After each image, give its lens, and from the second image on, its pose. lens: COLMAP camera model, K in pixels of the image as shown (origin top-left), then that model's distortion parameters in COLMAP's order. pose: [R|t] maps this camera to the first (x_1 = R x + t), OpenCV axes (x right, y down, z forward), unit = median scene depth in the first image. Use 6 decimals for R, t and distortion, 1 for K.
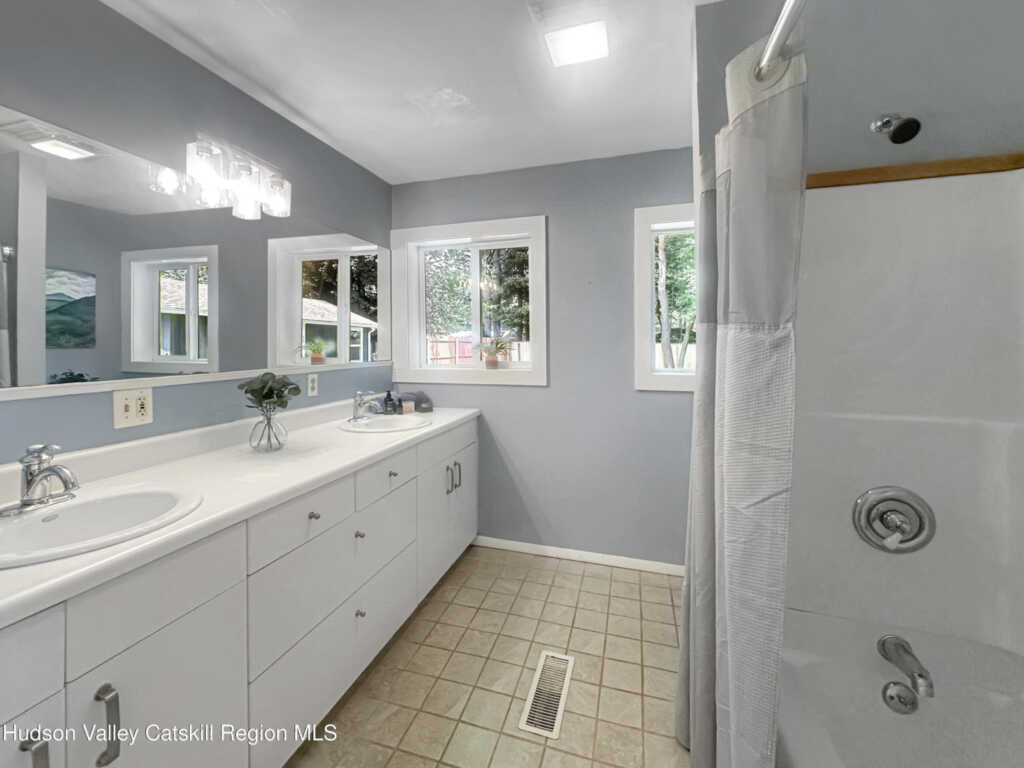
lens RADIAL K [[426.8, 0, 508.8], [0, 426.8, 363.8], [0, 0, 1]] dist [-0.002809, -0.000119]
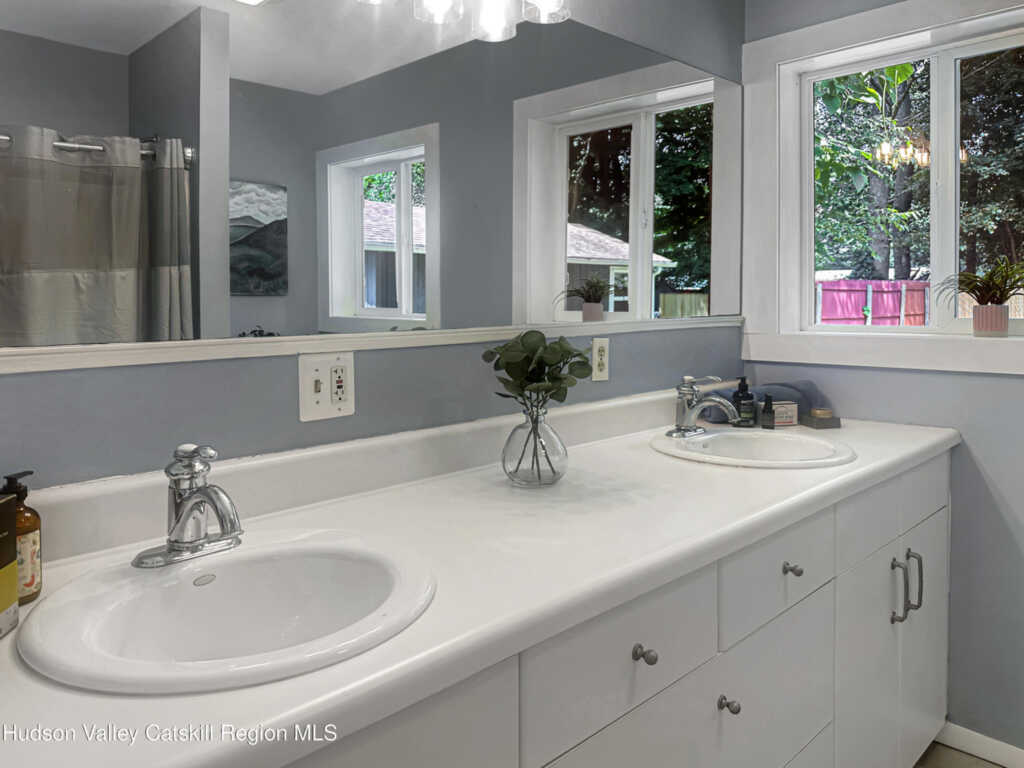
lens RADIAL K [[754.0, 0, 512.0], [0, 754.0, 384.0], [0, 0, 1]] dist [0.161325, -0.286332]
pose [[0.880540, 0.048128, -0.471522, -0.123241], [-0.015751, 0.997253, 0.072375, 0.015169], [0.473710, -0.056303, 0.878879, 0.148379]]
